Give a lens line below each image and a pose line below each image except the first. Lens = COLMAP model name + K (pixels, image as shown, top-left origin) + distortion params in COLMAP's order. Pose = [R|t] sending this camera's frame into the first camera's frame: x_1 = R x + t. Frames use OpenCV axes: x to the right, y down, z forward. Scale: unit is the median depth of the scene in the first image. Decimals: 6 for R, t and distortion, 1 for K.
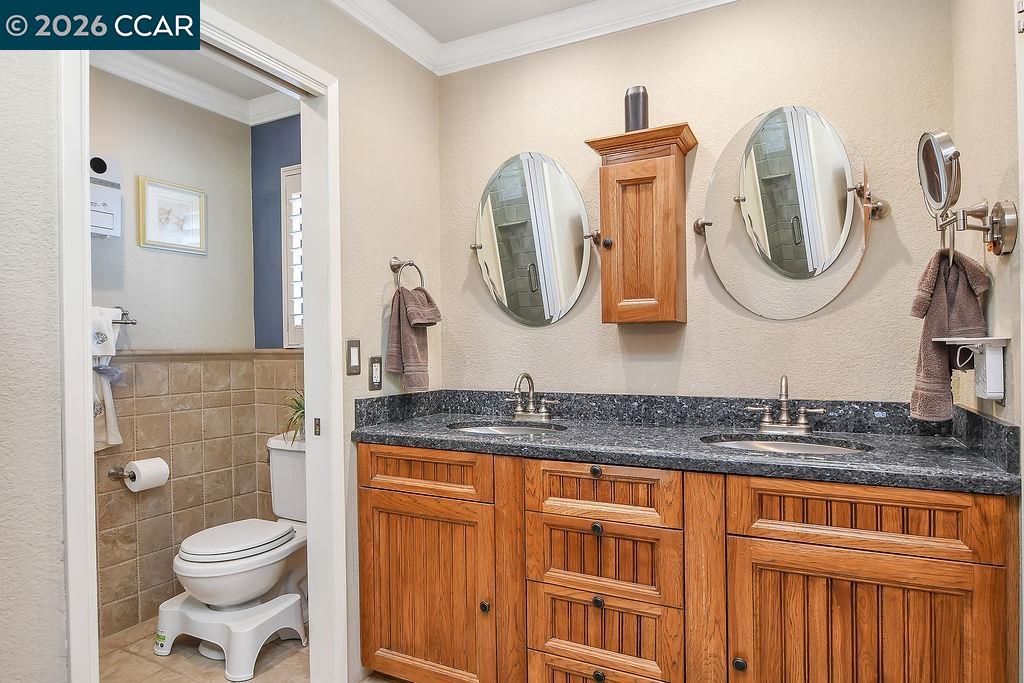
lens RADIAL K [[572.4, 0, 510.6], [0, 572.4, 340.2], [0, 0, 1]] dist [-0.013984, -0.000017]
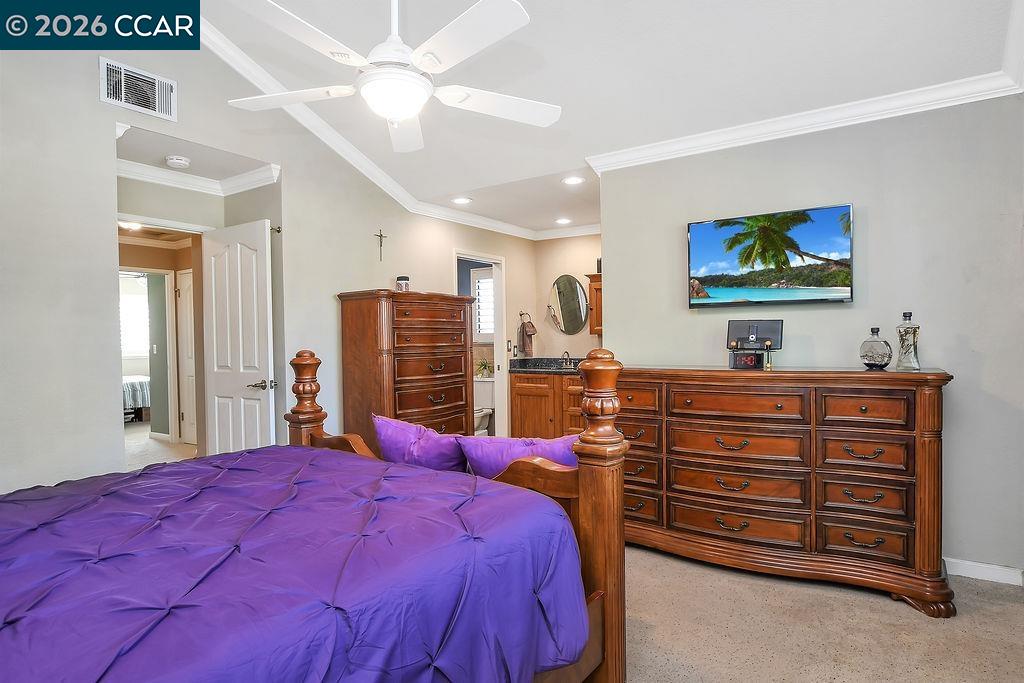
lens RADIAL K [[572.4, 0, 512.8], [0, 572.4, 344.1], [0, 0, 1]] dist [-0.013984, -0.000017]
pose [[0.989027, 0.000377, -0.147737, 0.191181], [0.000501, 0.999982, 0.005904, 0.003121], [0.147737, -0.005914, 0.989009, -1.951753]]
